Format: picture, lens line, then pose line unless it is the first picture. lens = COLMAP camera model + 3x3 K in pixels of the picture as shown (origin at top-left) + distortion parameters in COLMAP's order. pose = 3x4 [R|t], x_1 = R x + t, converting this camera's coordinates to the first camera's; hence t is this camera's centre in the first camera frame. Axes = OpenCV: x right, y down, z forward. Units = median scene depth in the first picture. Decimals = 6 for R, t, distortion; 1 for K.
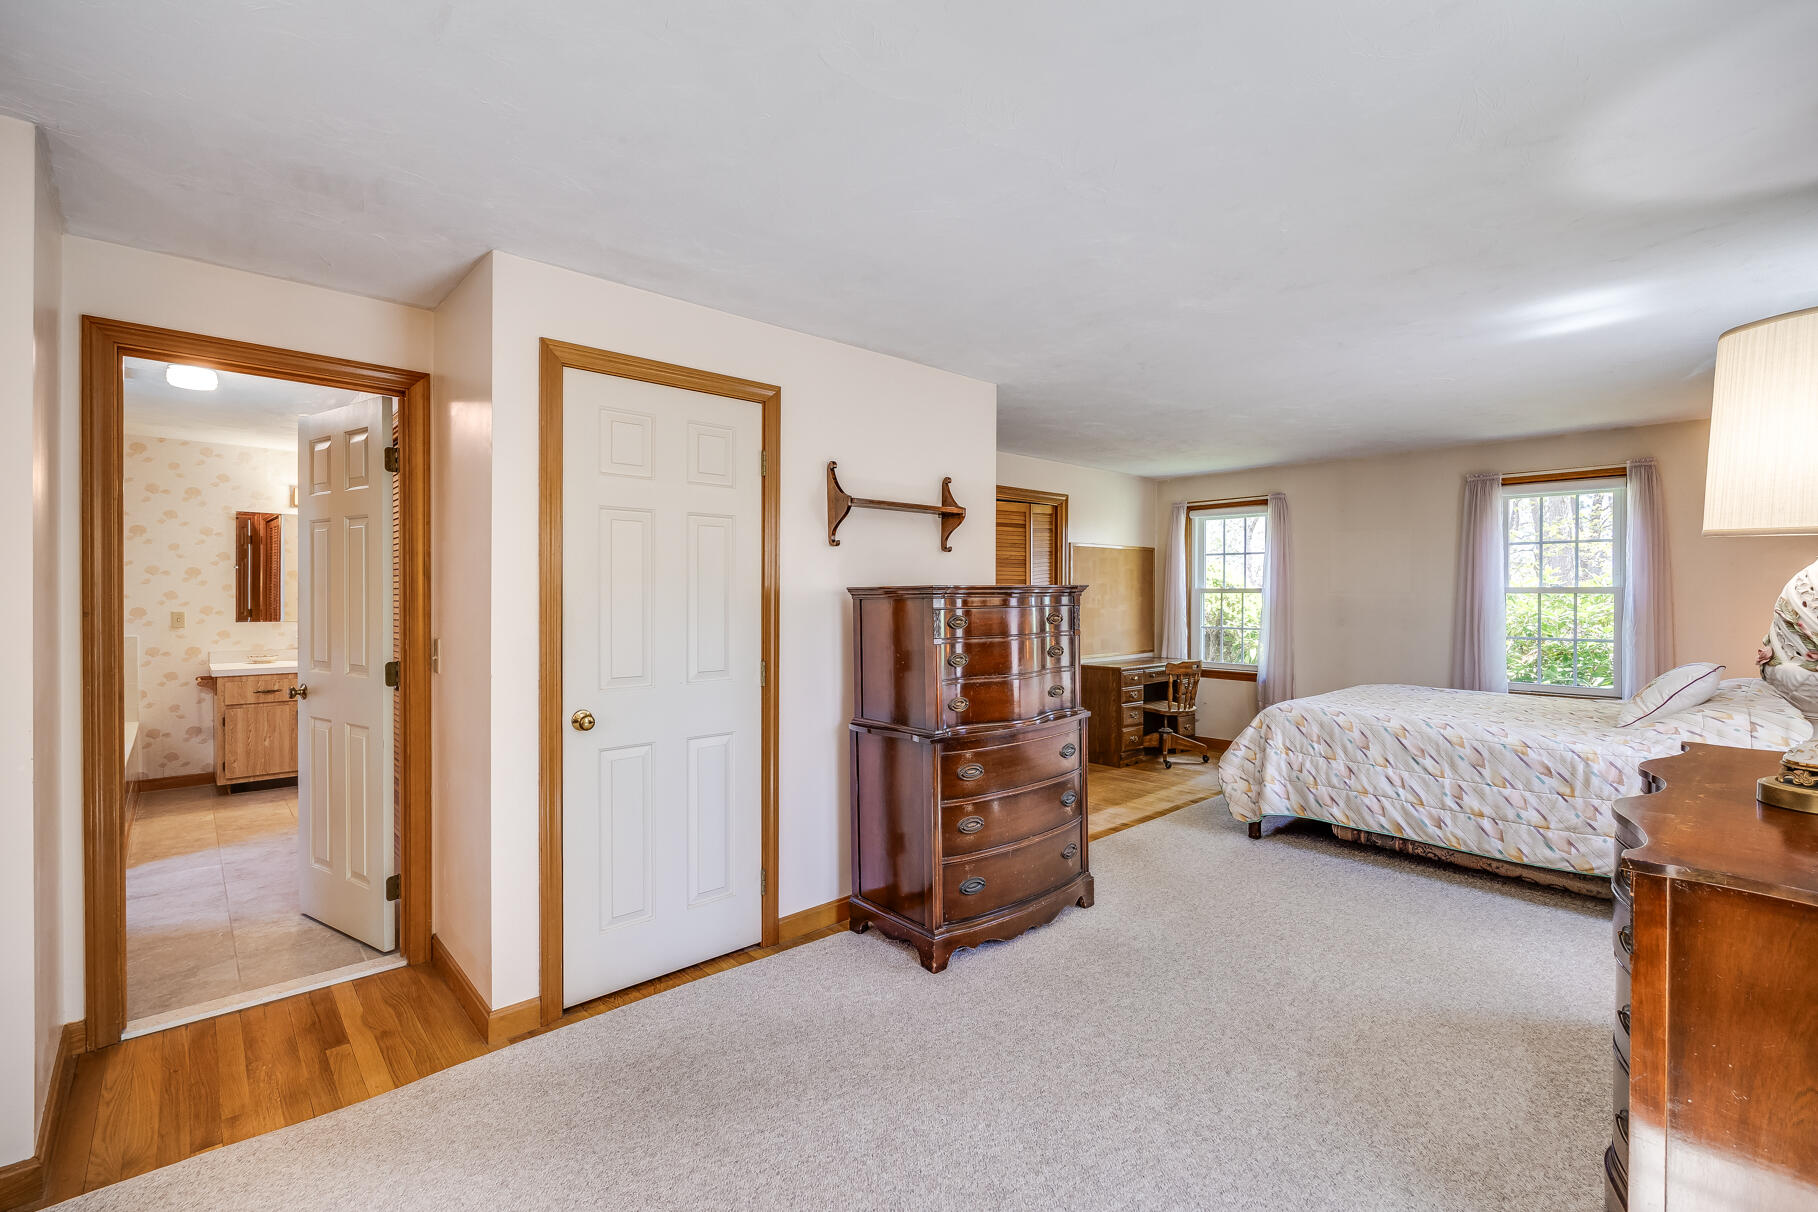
lens RADIAL K [[809.7, 0, 906.3], [0, 809.7, 598.1], [0, 0, 1]] dist [0.010238, 0.000044]
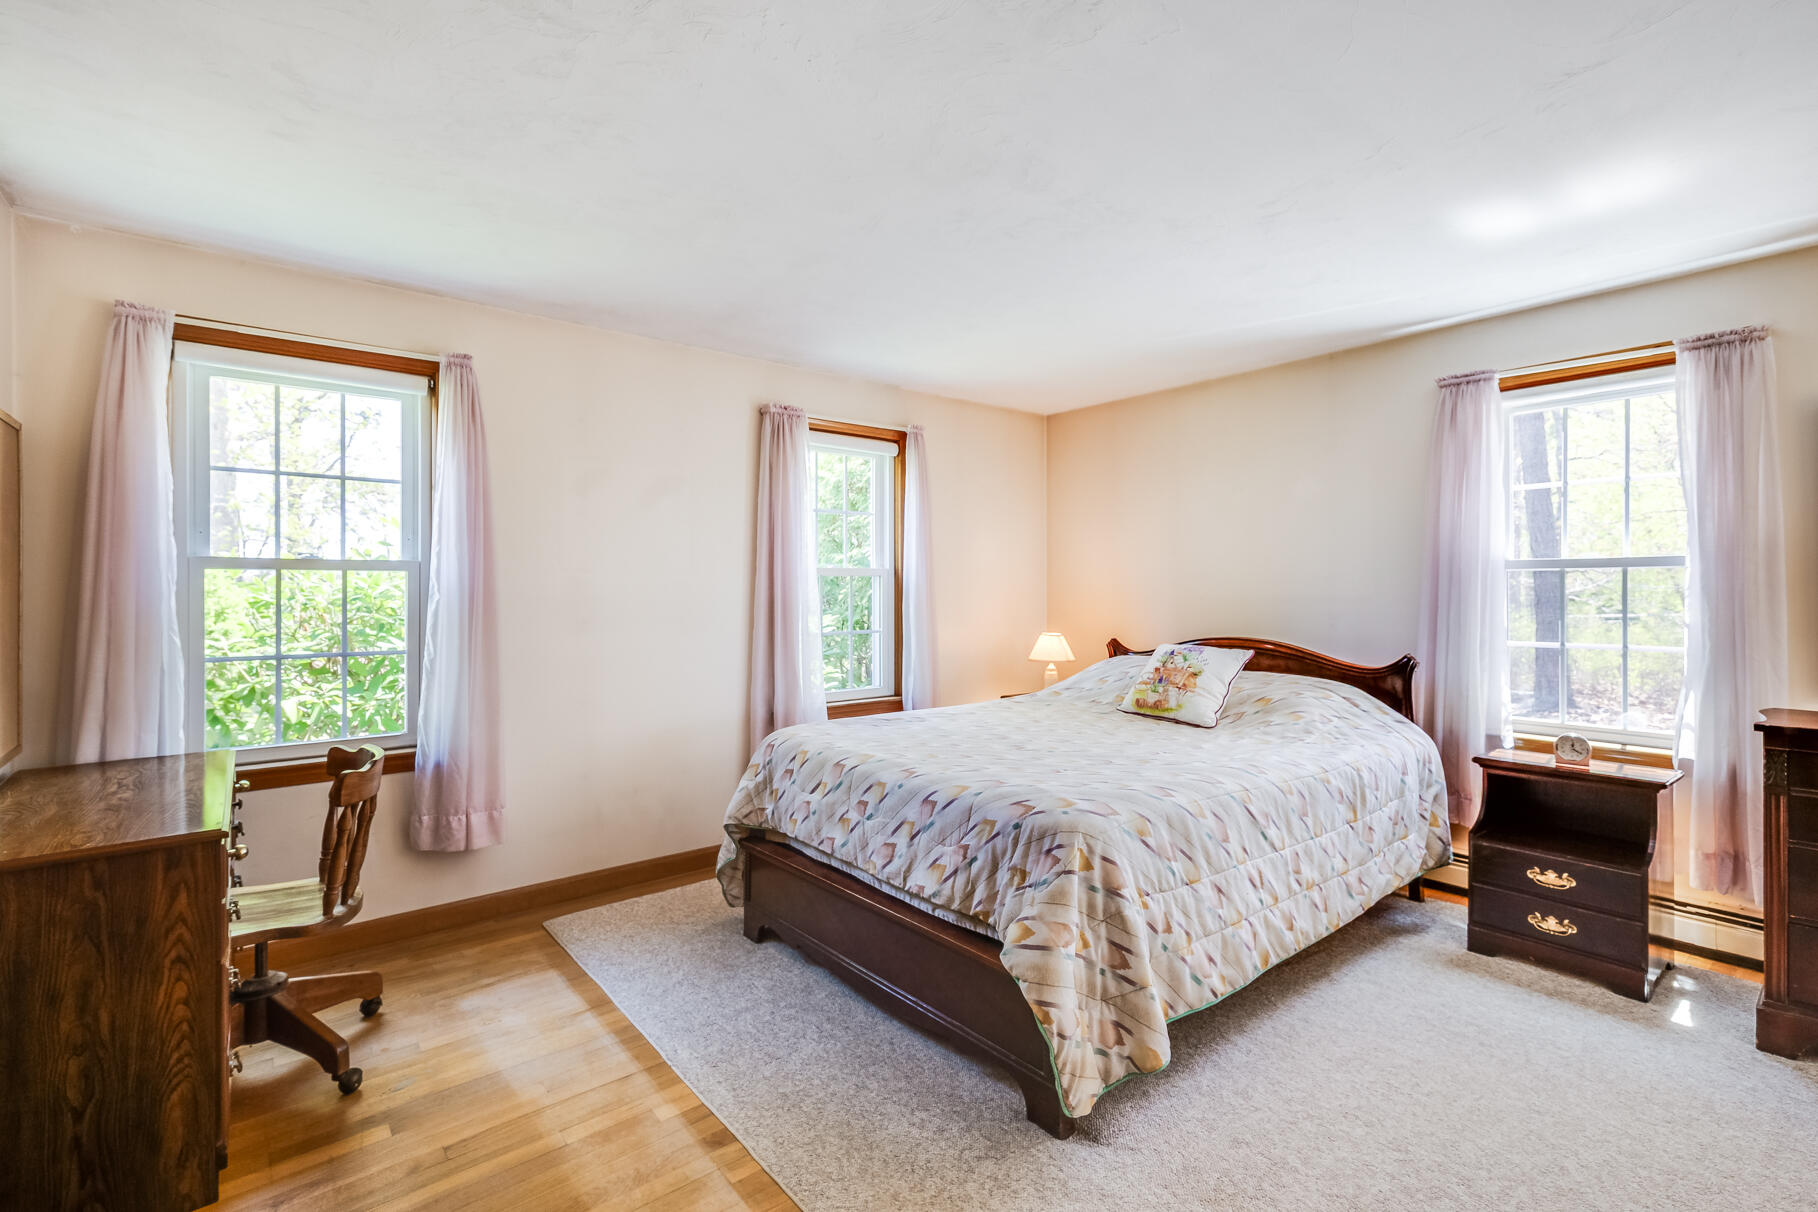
lens RADIAL K [[809.7, 0, 906.3], [0, 809.7, 598.1], [0, 0, 1]] dist [0.010238, 0.000044]
pose [[0.034298, -0.004890, 0.999400, 0.001397], [0.007432, 0.999962, 0.004638, 0.013445], [-0.999384, 0.007268, 0.034333, 1.130215]]
